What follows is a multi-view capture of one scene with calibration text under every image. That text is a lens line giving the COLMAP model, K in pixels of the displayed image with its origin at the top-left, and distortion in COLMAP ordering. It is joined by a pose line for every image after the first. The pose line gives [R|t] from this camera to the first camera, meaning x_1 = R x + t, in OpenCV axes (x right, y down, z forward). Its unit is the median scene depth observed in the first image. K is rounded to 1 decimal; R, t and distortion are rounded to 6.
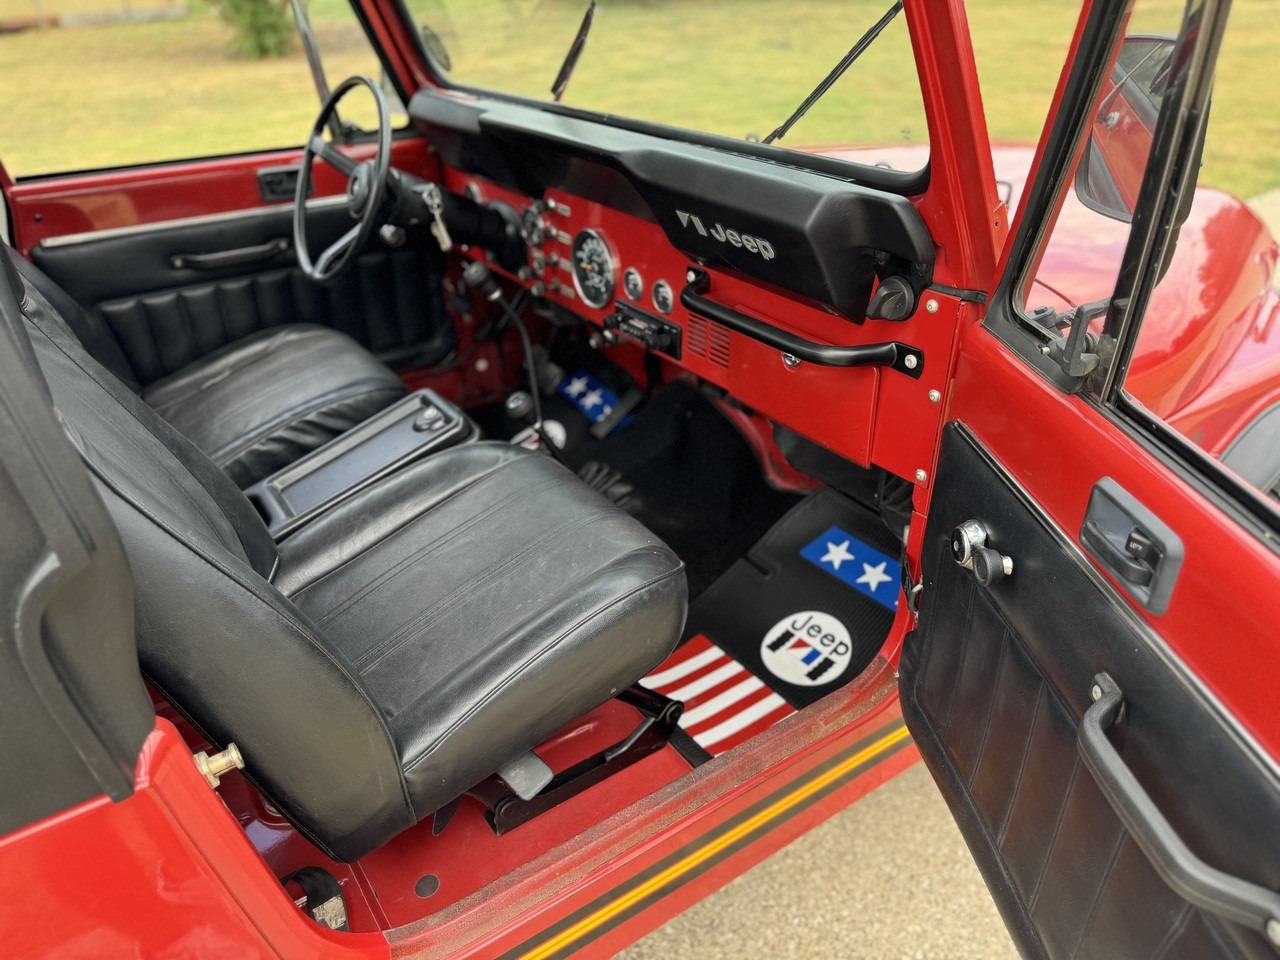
lens RADIAL K [[909.8, 0, 657.2], [0, 909.8, 462.3], [0, 0, 1]] dist [0.031769, -0.044115]
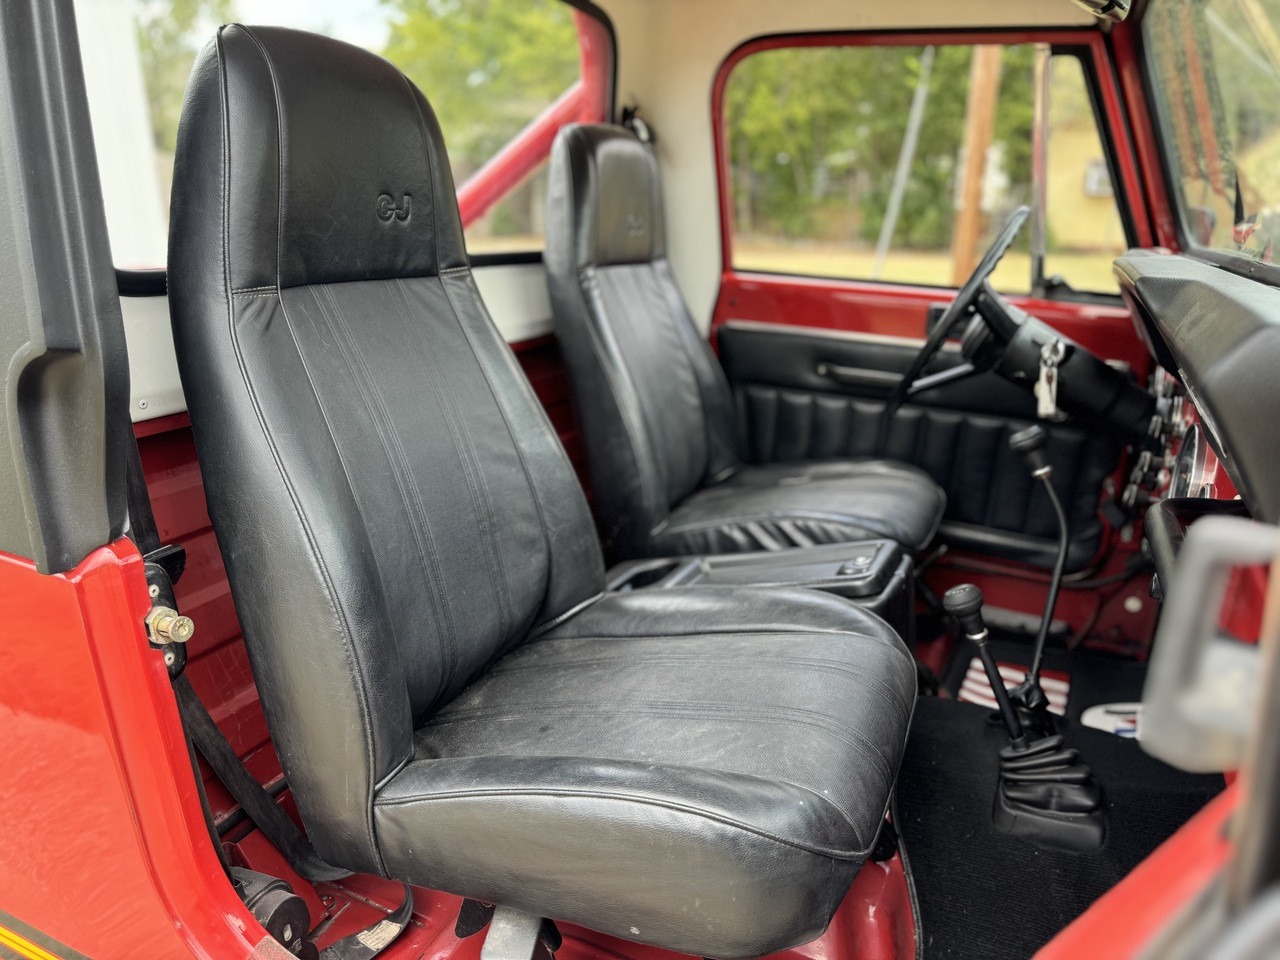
lens RADIAL K [[909.8, 0, 636.0], [0, 909.8, 461.5], [0, 0, 1]] dist [0.031769, -0.044115]
pose [[0.502515, 0.273043, -0.820321, 0.293478], [-0.458738, 0.888450, 0.014703, -0.050604], [0.732828, 0.368924, 0.571715, 0.334541]]
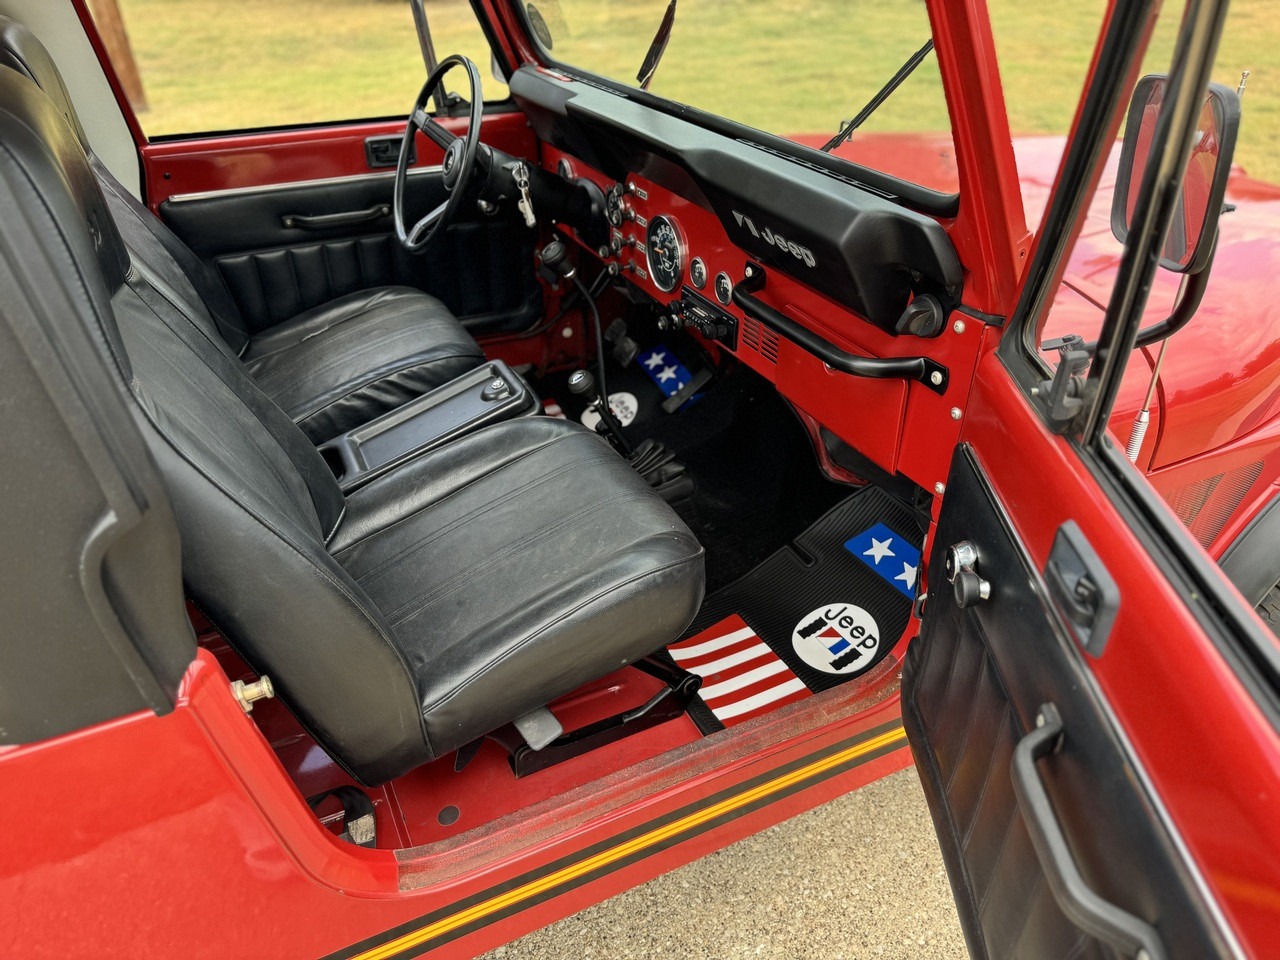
lens RADIAL K [[909.8, 0, 663.2], [0, 909.8, 466.0], [0, 0, 1]] dist [0.031769, -0.044115]
pose [[0.990199, 0.087856, -0.108572, 0.066352], [-0.082442, 0.995164, 0.053396, -0.029699], [0.112738, -0.043922, 0.992654, -0.041010]]
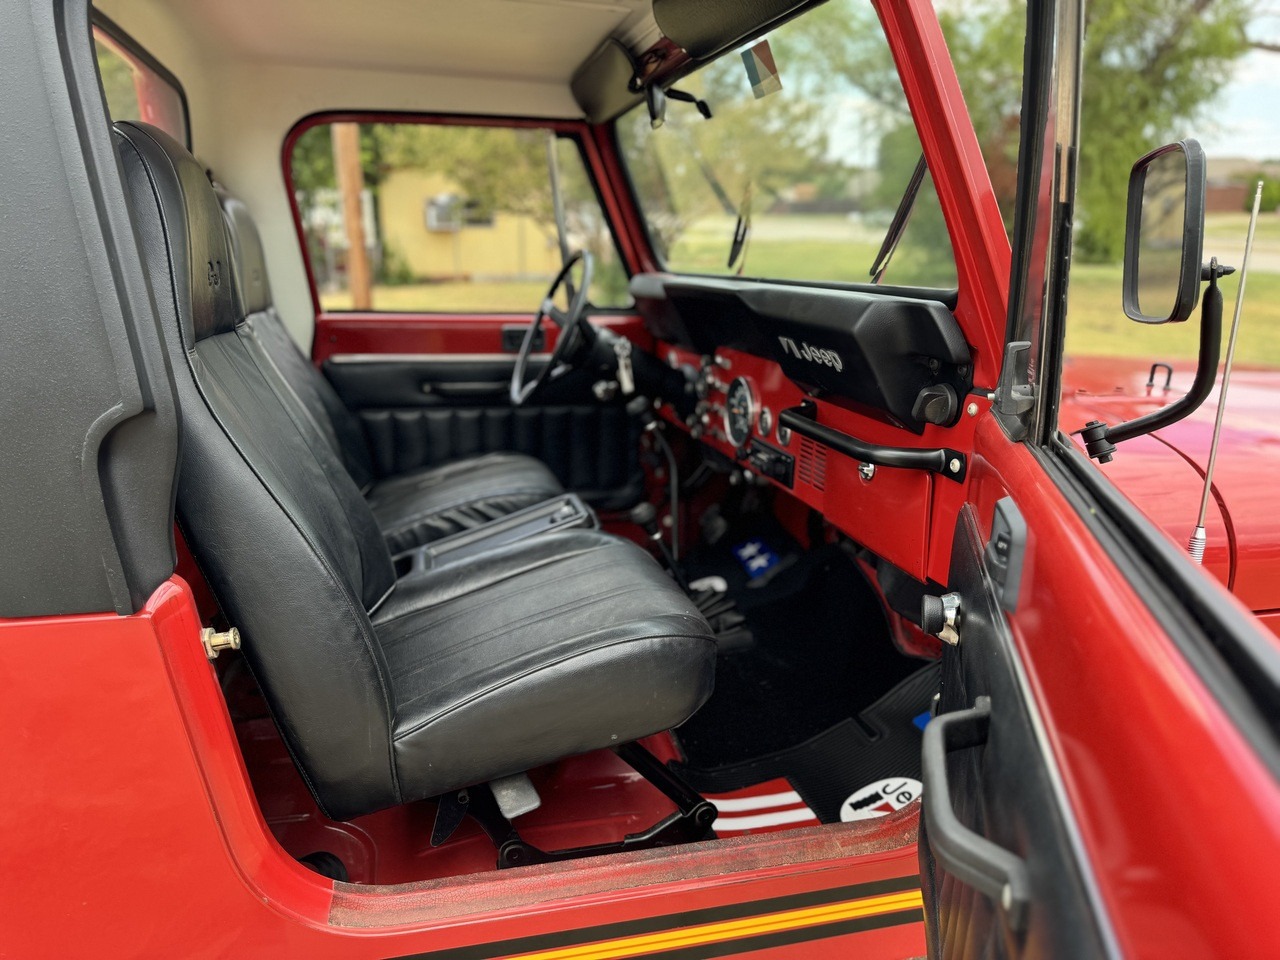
lens RADIAL K [[909.8, 0, 651.1], [0, 909.8, 461.3], [0, 0, 1]] dist [0.031769, -0.044115]
pose [[0.937537, 0.098567, -0.333630, 0.214591], [-0.185422, 0.953027, -0.239495, 0.134657], [0.294352, 0.286398, 0.911775, -0.012456]]
